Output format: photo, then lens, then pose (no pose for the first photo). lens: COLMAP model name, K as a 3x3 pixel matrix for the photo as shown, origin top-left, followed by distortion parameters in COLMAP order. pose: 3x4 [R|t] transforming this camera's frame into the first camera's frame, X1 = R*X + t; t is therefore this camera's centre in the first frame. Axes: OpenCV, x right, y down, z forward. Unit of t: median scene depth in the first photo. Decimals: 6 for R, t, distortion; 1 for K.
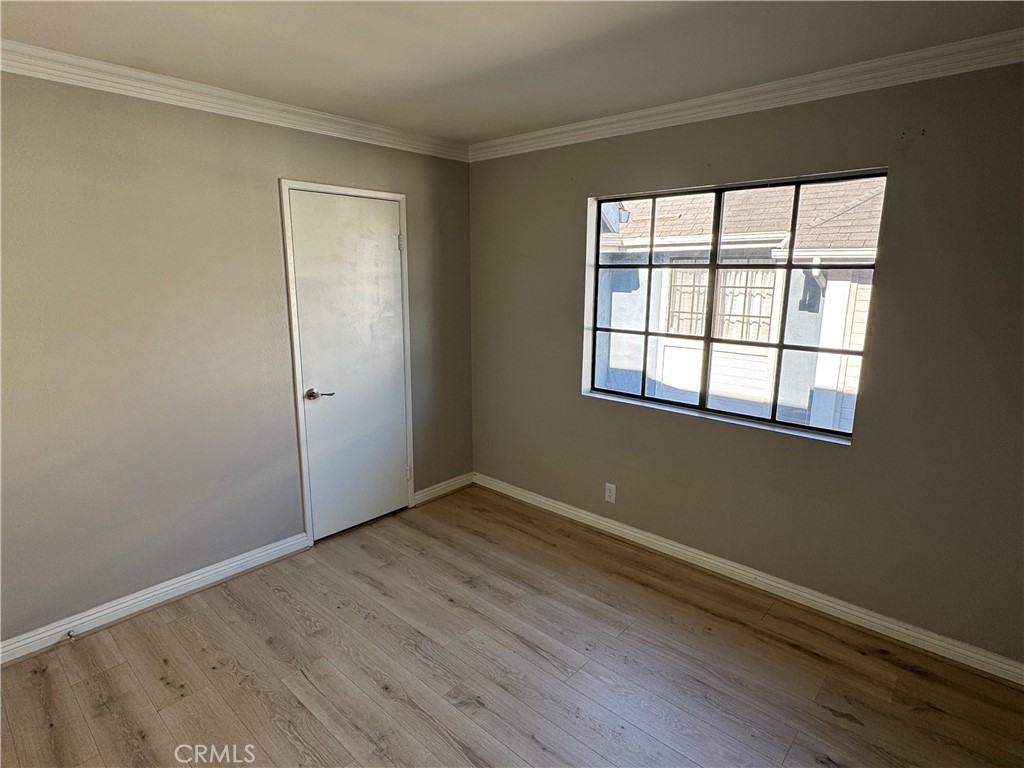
lens RADIAL K [[551.7, 0, 511.1], [0, 551.7, 384.4], [0, 0, 1]] dist [-0.003358, 0.002625]
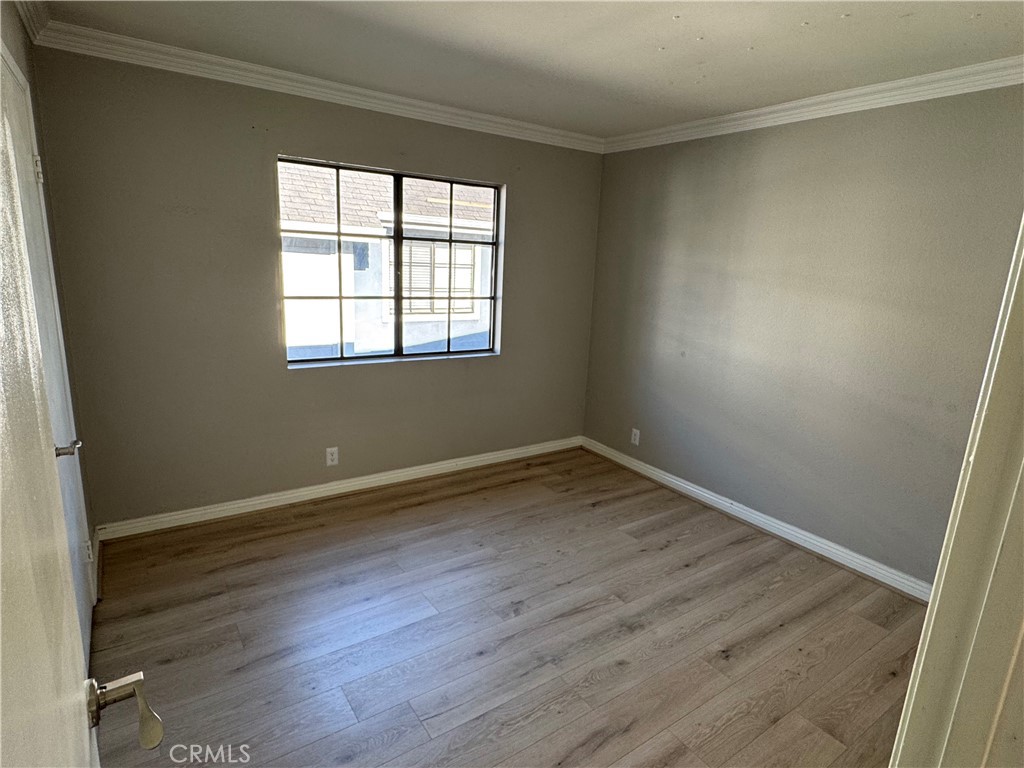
lens RADIAL K [[551.7, 0, 509.4], [0, 551.7, 382.6], [0, 0, 1]] dist [-0.003358, 0.002625]
pose [[0.229497, -0.208882, 0.950631, -0.872461], [0.150621, 0.972556, 0.177337, -0.086593], [-0.961584, 0.102487, 0.254661, 0.518153]]
